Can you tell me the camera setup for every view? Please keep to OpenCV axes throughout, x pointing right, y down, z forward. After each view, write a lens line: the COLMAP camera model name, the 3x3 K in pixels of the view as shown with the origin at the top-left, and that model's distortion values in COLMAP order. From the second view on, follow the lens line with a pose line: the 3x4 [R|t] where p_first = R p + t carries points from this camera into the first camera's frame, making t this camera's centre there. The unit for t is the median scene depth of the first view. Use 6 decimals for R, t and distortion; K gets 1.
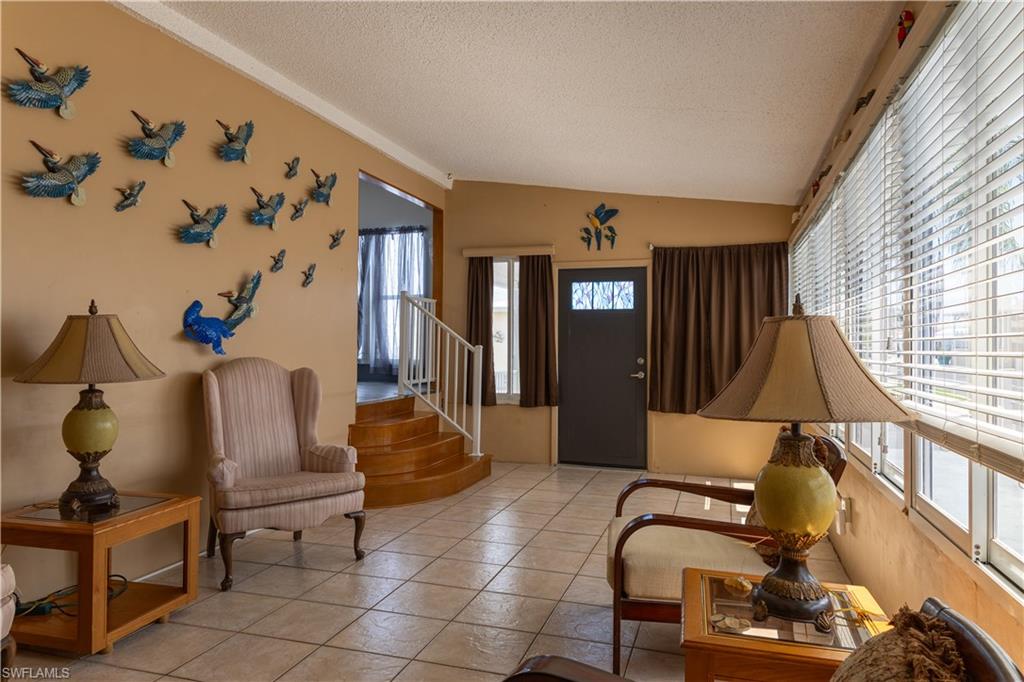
lens RADIAL K [[702.4, 0, 512.0], [0, 702.4, 341.0], [0, 0, 1]] dist [0.043552, -0.052167]
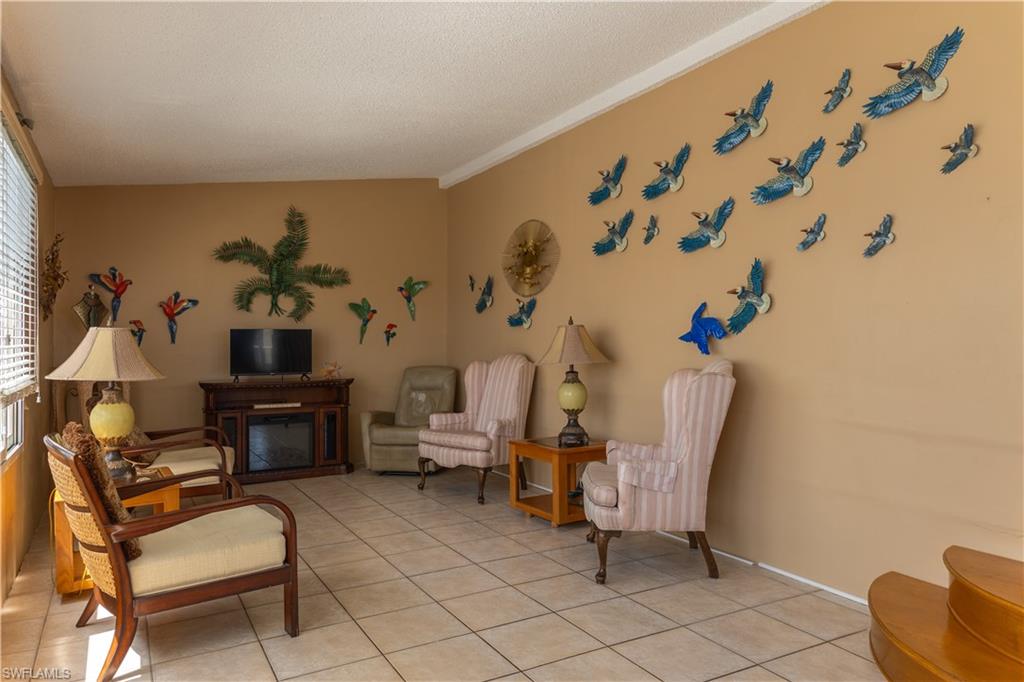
lens RADIAL K [[702.4, 0, 512.0], [0, 702.4, 341.0], [0, 0, 1]] dist [0.043552, -0.052167]
pose [[-0.695184, -0.003003, -0.718826, 0.492731], [0.001537, 0.999983, -0.005664, 0.005281], [0.718830, -0.005042, -0.695167, 1.494611]]
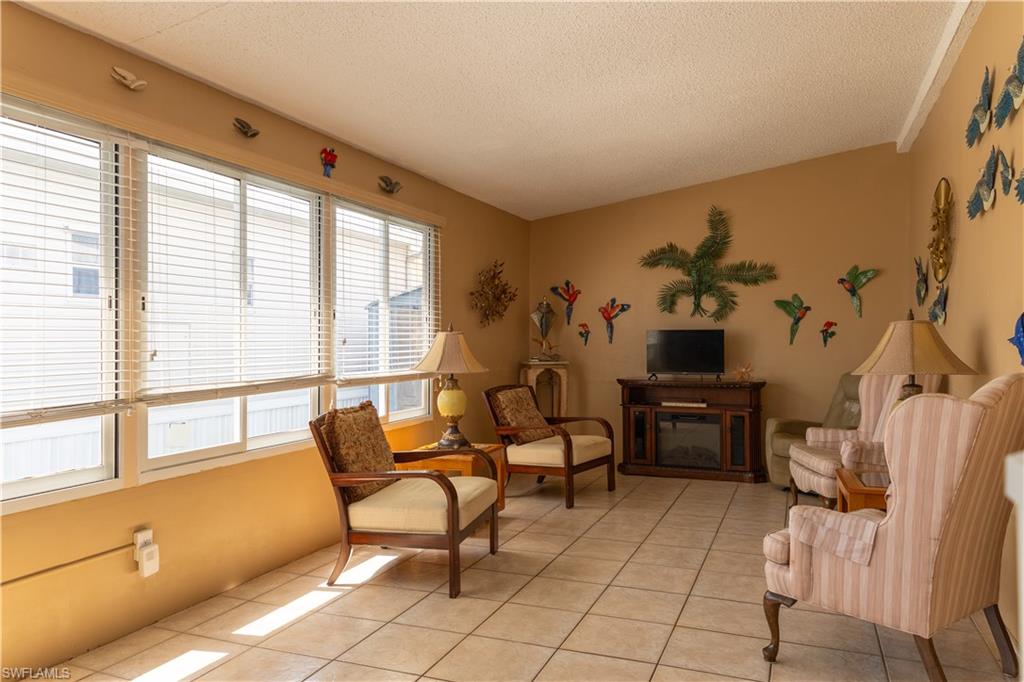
lens RADIAL K [[702.4, 0, 512.0], [0, 702.4, 341.0], [0, 0, 1]] dist [0.043552, -0.052167]
pose [[-0.994870, -0.003163, 0.101109, -0.033314], [-0.003430, 0.999991, -0.002459, 0.000218], [-0.101101, -0.002793, -0.994872, 1.657885]]
